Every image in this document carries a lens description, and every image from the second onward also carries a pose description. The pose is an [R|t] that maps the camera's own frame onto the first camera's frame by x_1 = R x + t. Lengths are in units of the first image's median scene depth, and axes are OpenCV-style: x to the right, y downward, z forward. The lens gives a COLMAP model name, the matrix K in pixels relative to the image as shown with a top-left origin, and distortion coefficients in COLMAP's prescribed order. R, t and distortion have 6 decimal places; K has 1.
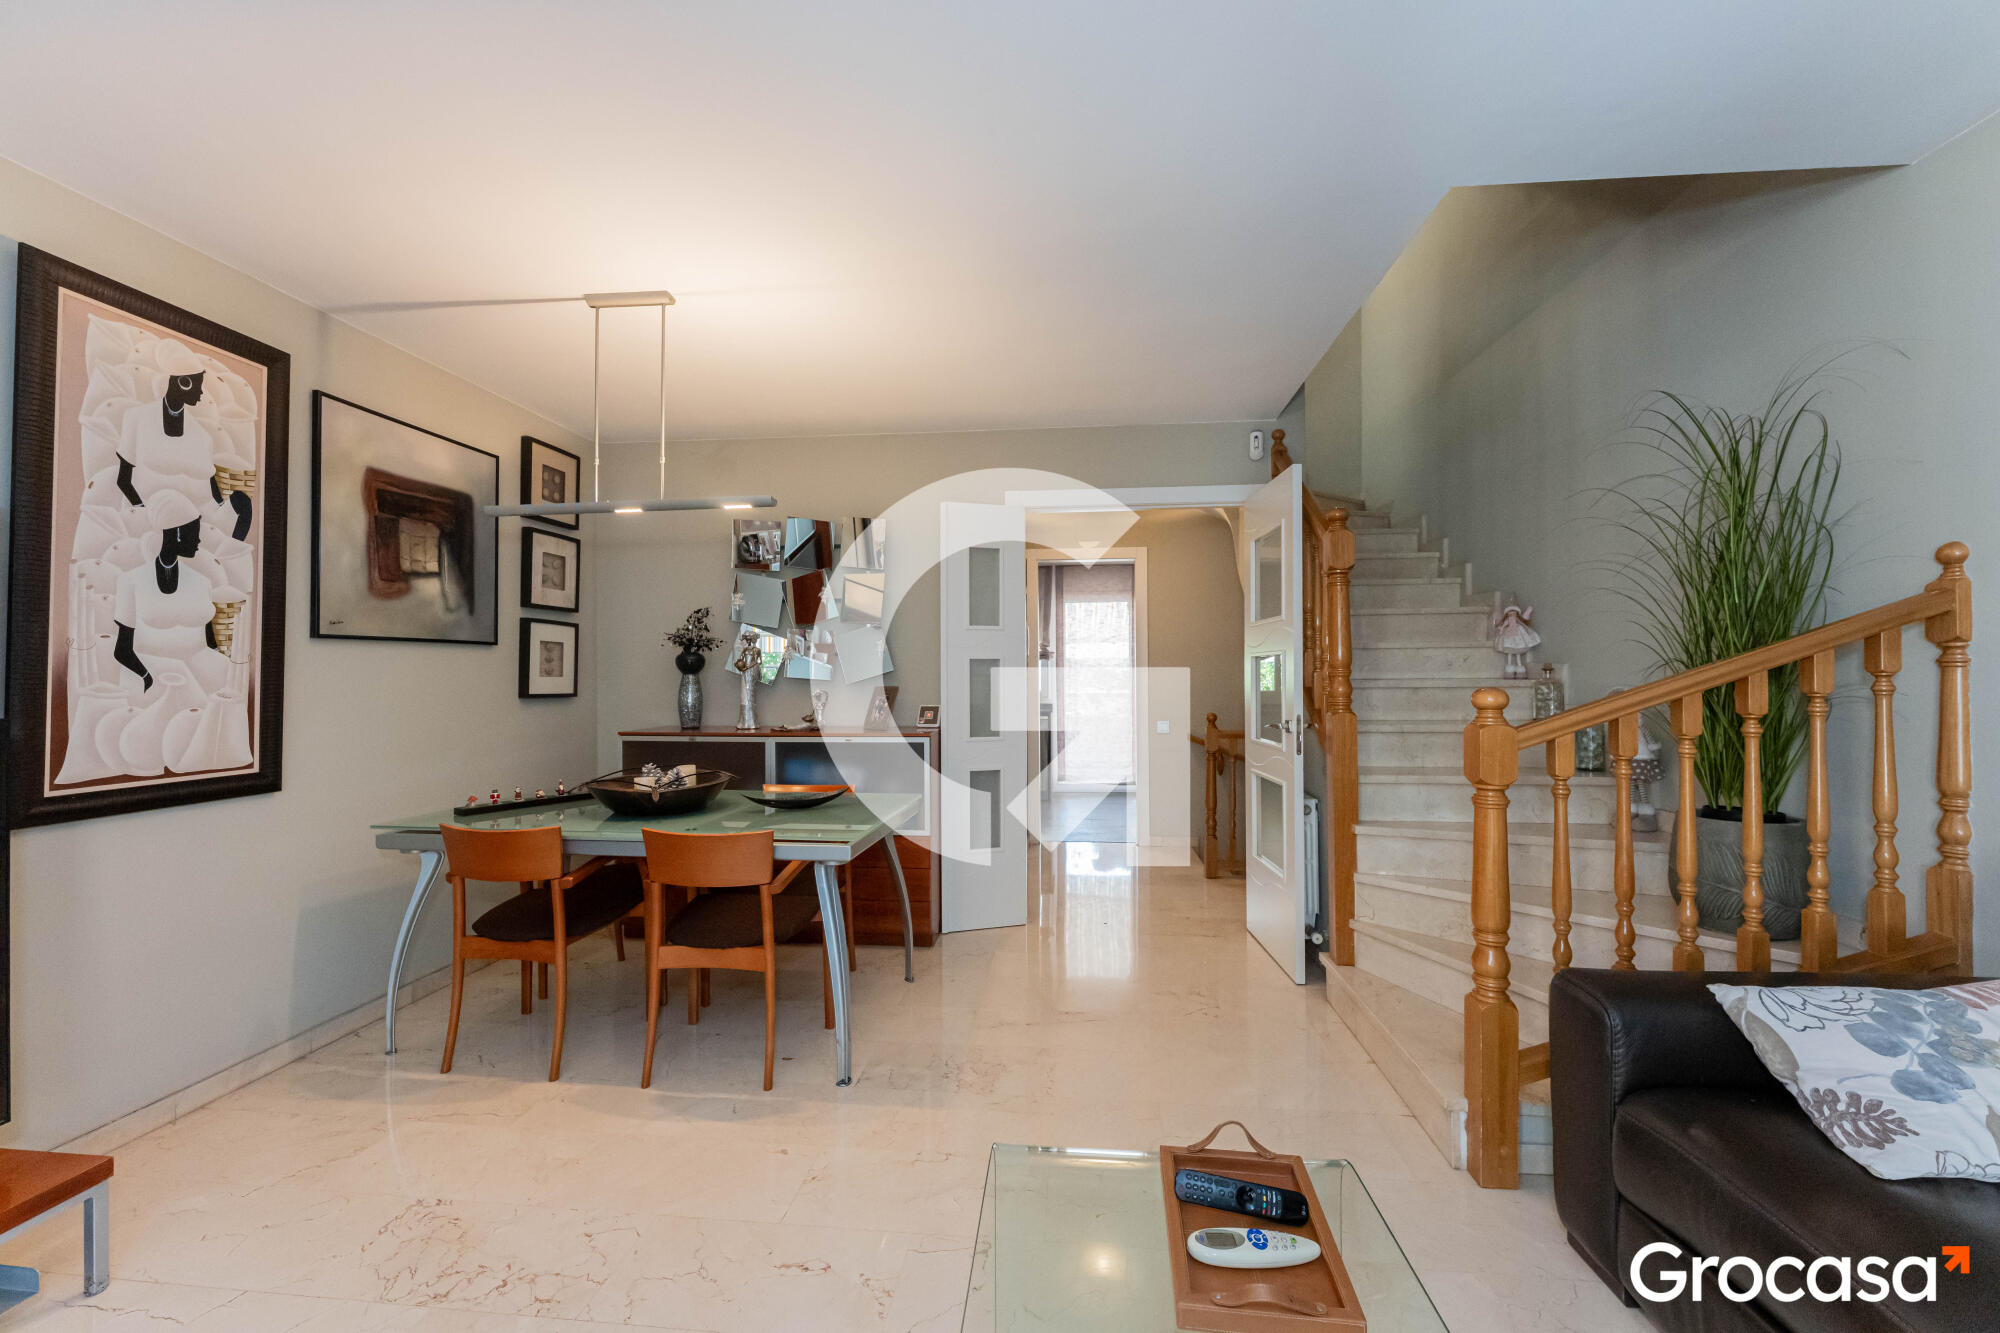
lens RADIAL K [[789.5, 0, 999.7], [0, 789.5, 668.3], [0, 0, 1]] dist [-0.001925, -0.000006]
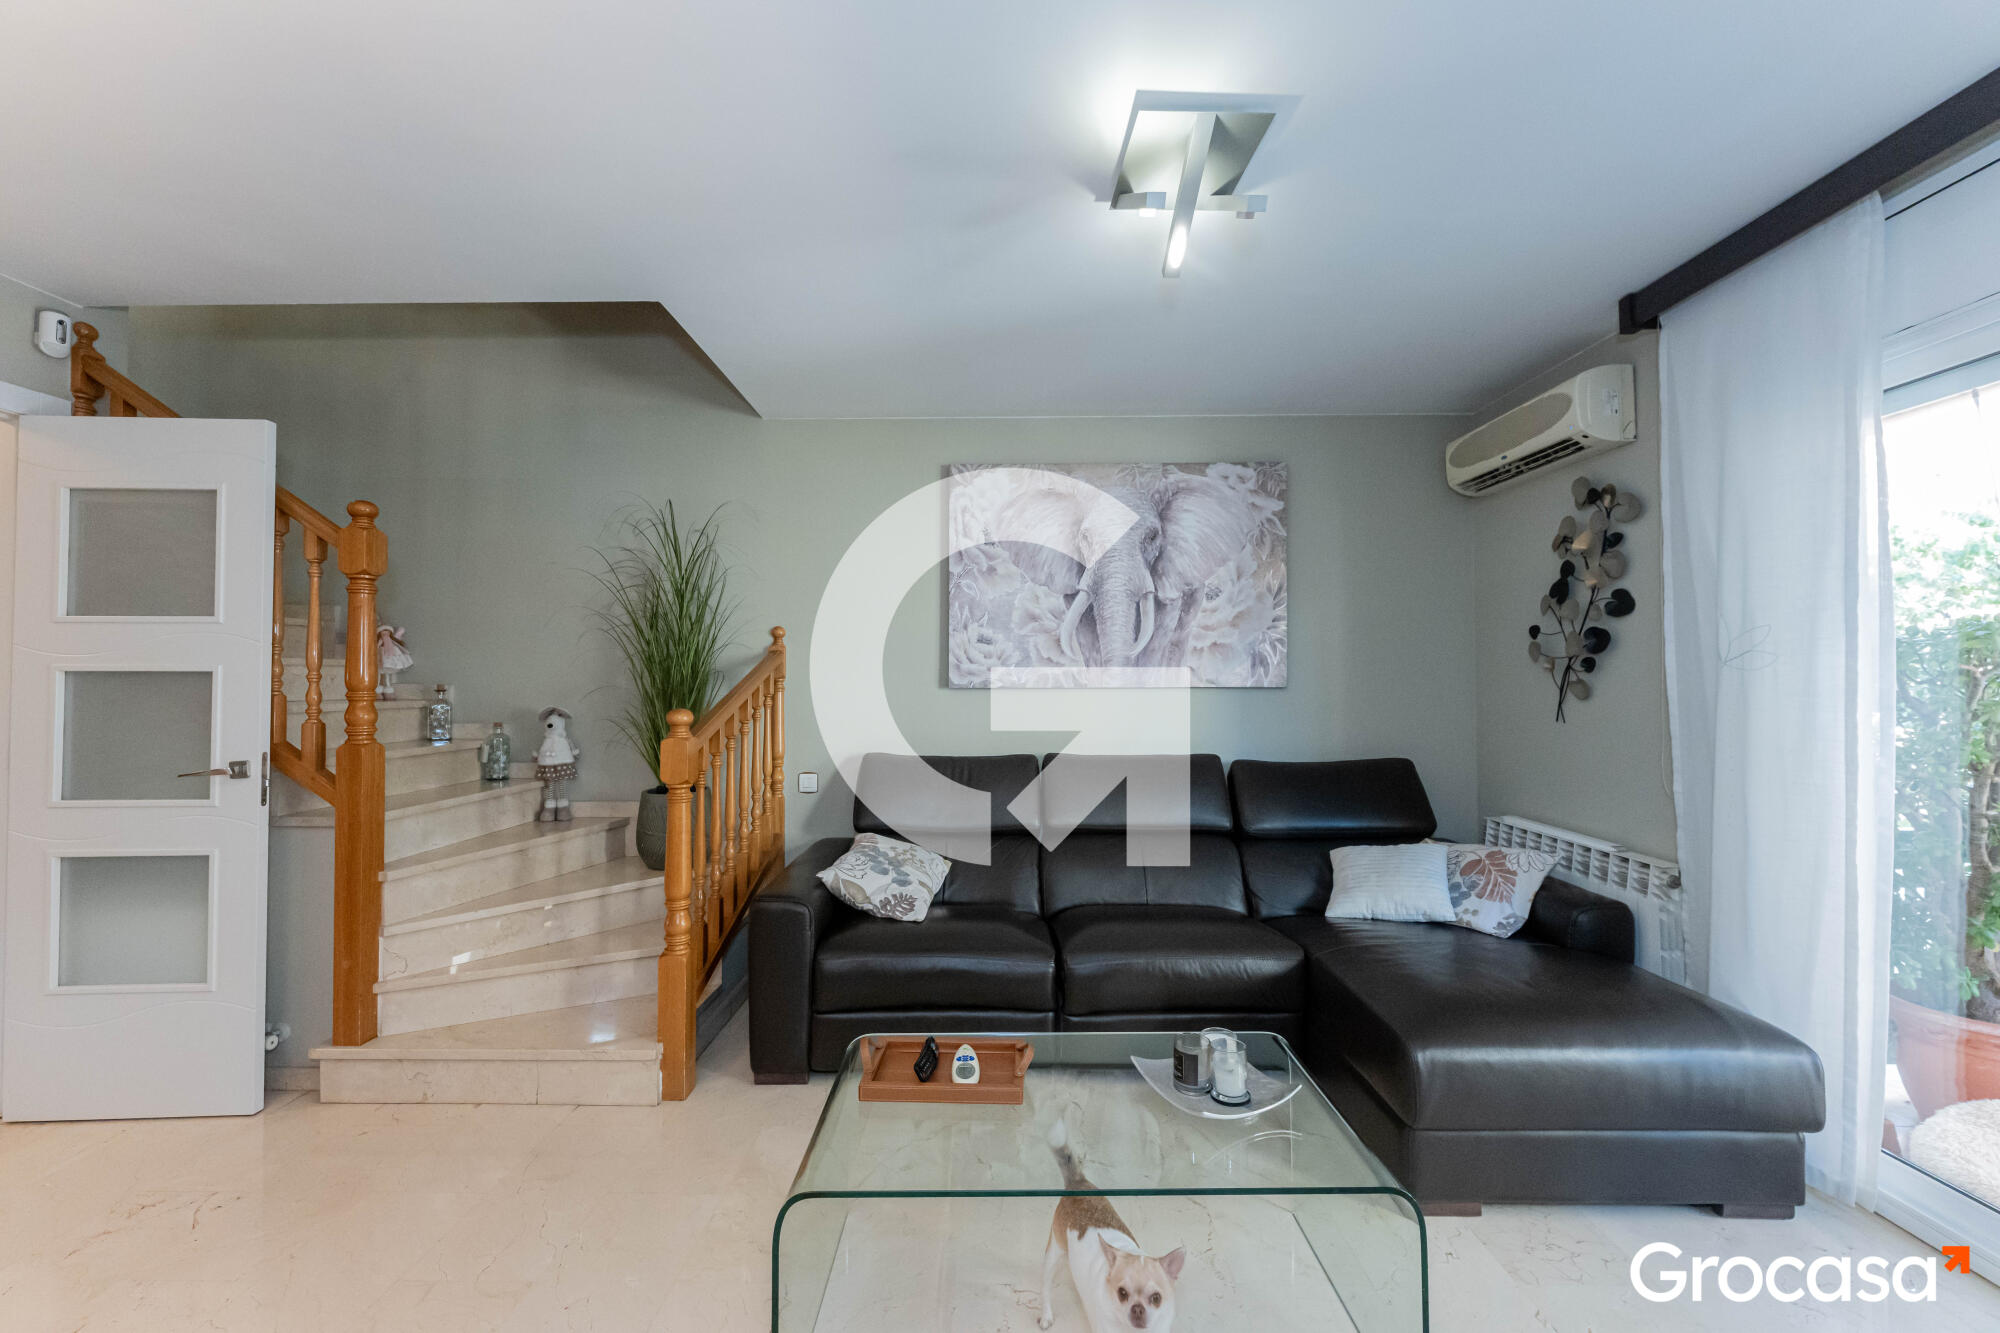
lens RADIAL K [[789.5, 0, 1003.2], [0, 789.5, 668.6], [0, 0, 1]] dist [-0.001925, -0.000006]
pose [[-0.093122, 0.023669, 0.995373, -0.489081], [-0.008518, 0.999662, -0.024568, -0.009509], [-0.995618, -0.010766, -0.092889, 0.410545]]
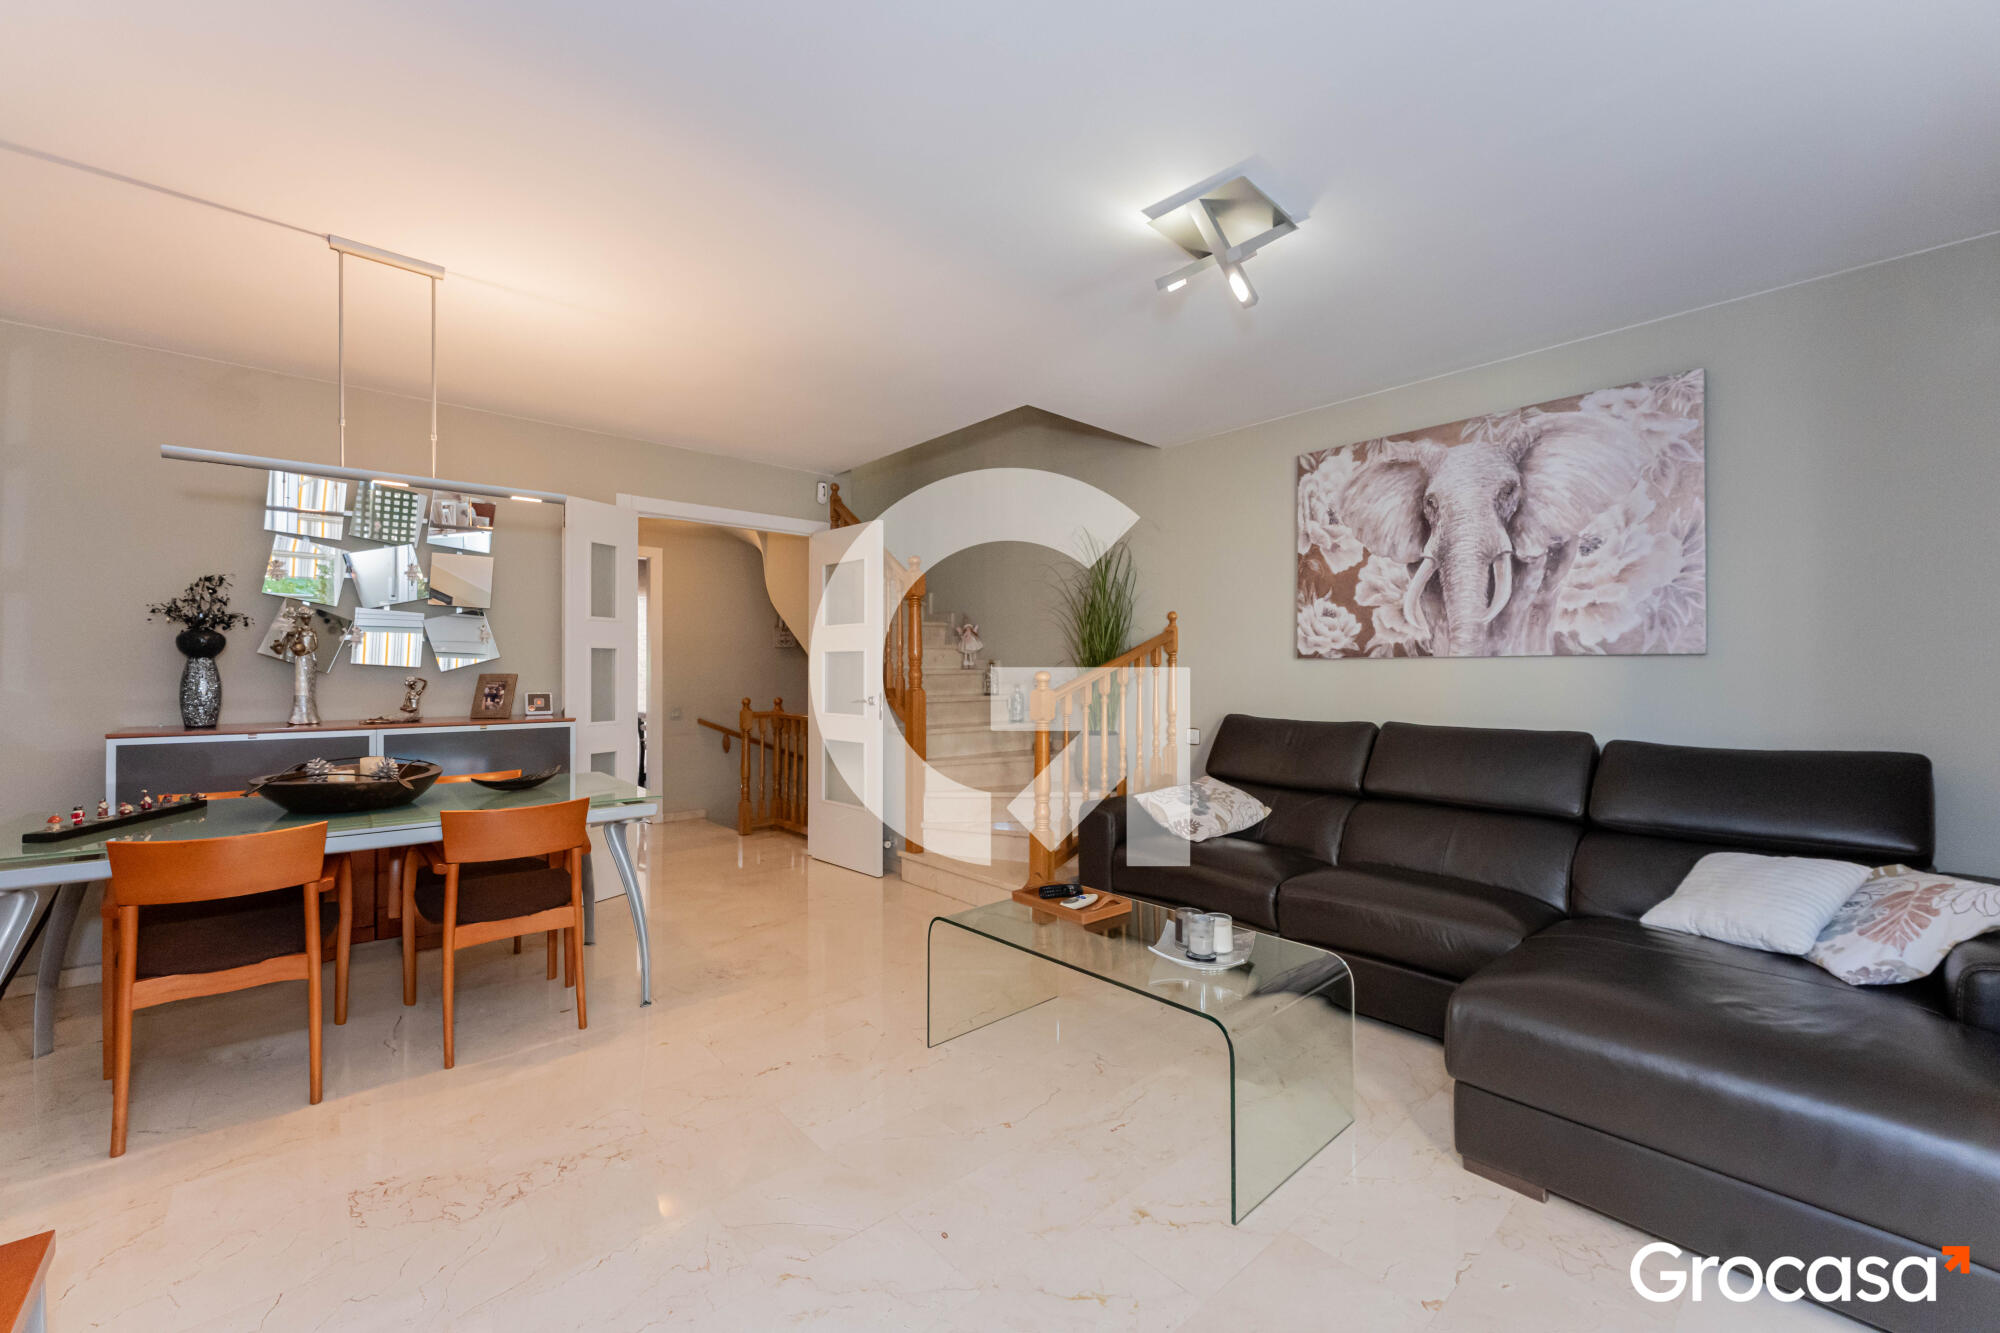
lens RADIAL K [[789.5, 0, 1001.8], [0, 789.5, 667.5], [0, 0, 1]] dist [-0.001925, -0.000006]
pose [[0.673674, 0.007224, 0.738993, -0.608775], [-0.010204, 0.999948, -0.000473, 0.012460], [-0.738958, -0.007222, 0.673713, -0.162013]]
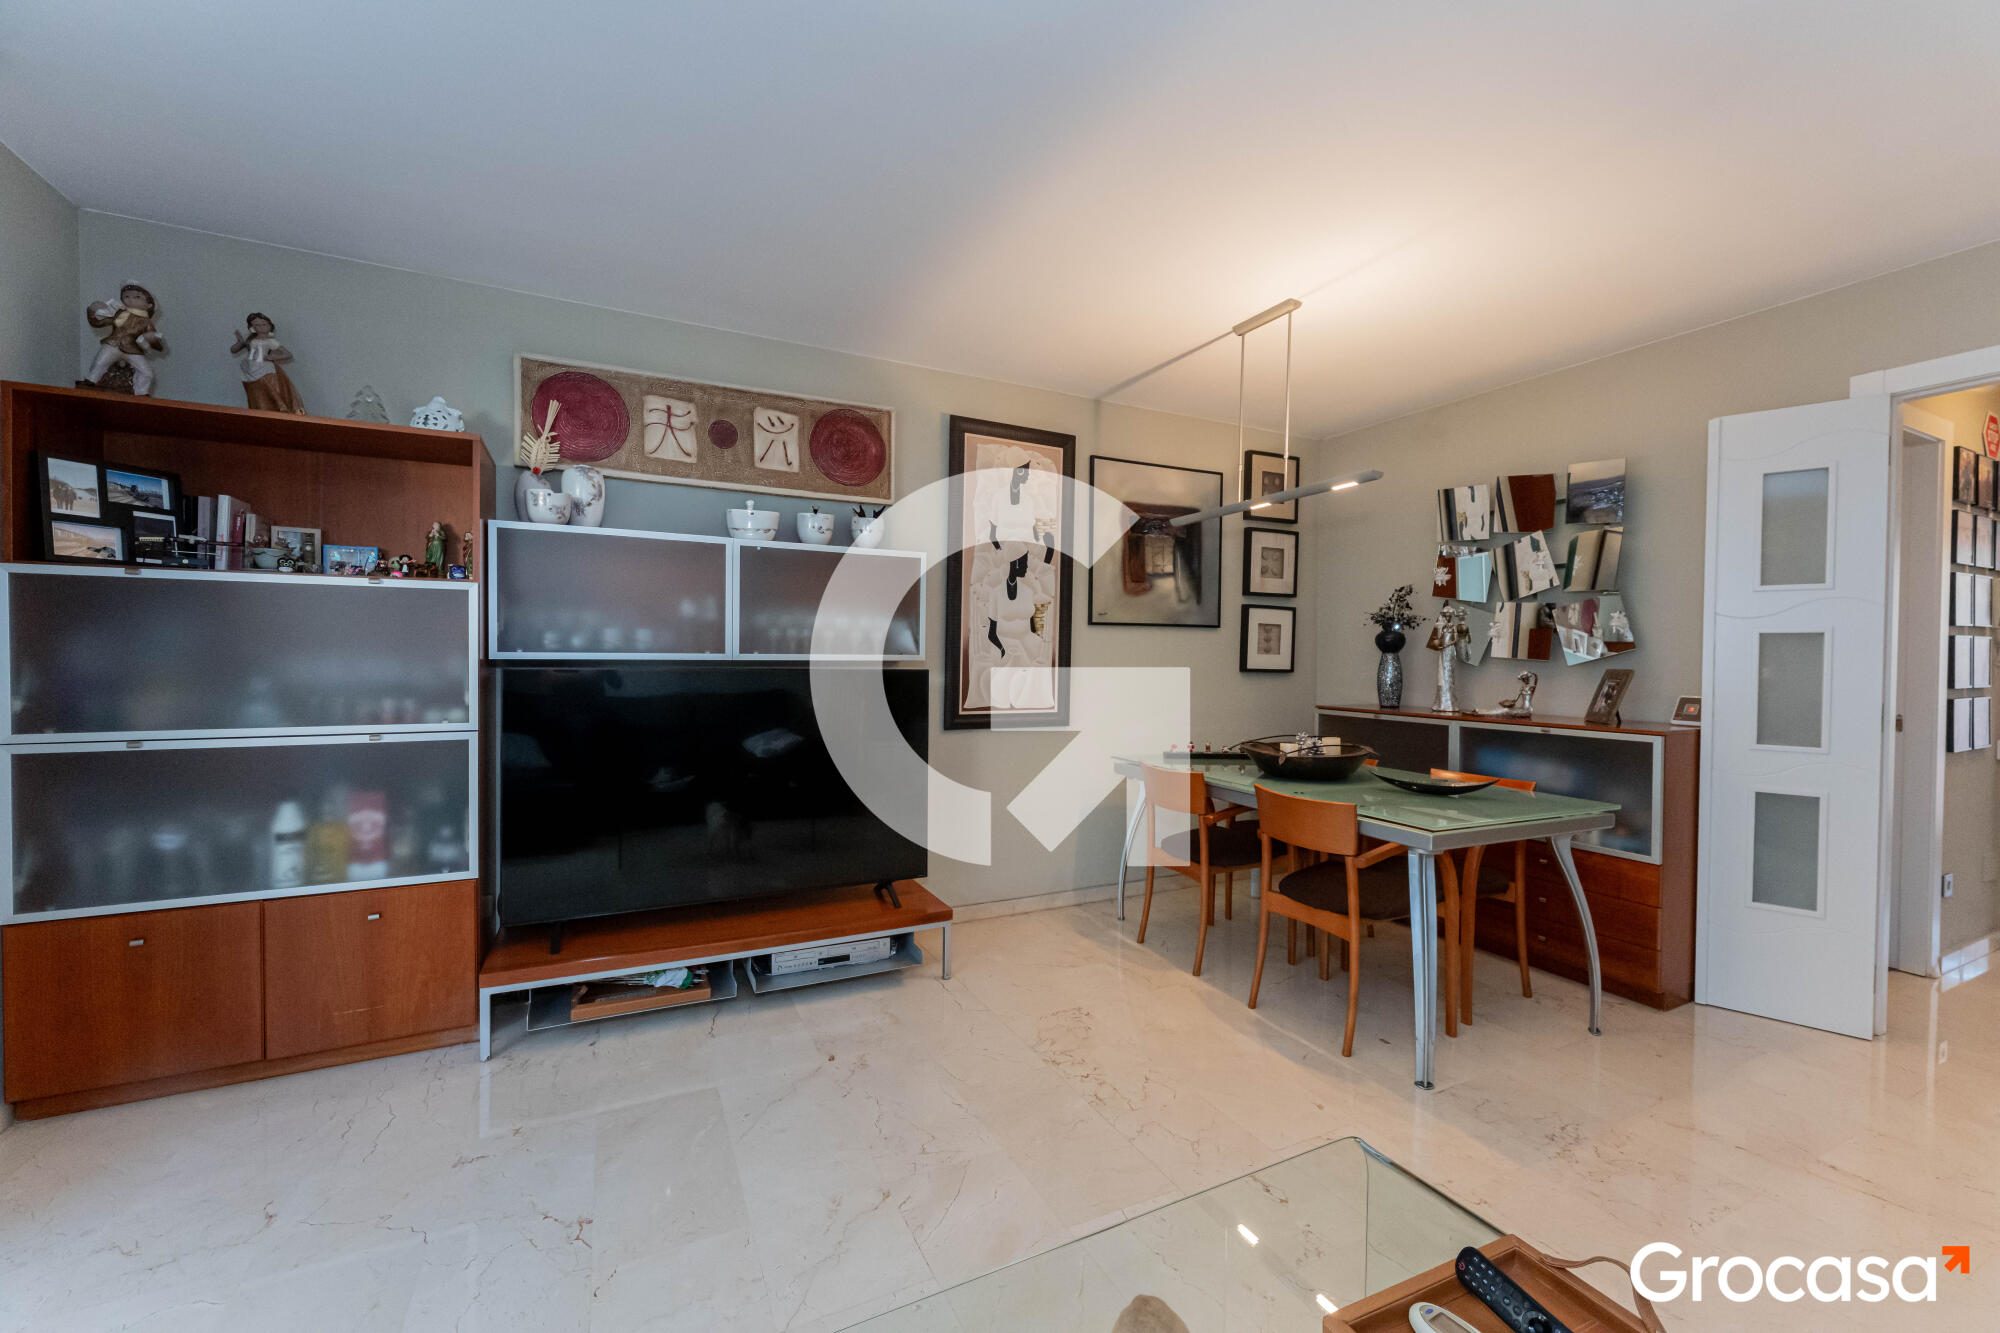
lens RADIAL K [[789.5, 0, 997.1], [0, 789.5, 669.6], [0, 0, 1]] dist [-0.001925, -0.000006]
pose [[0.530378, 0.023196, -0.847444, 0.268999], [-0.004822, 0.999692, 0.024346, 0.009260], [0.847747, -0.008827, 0.530327, 0.066253]]
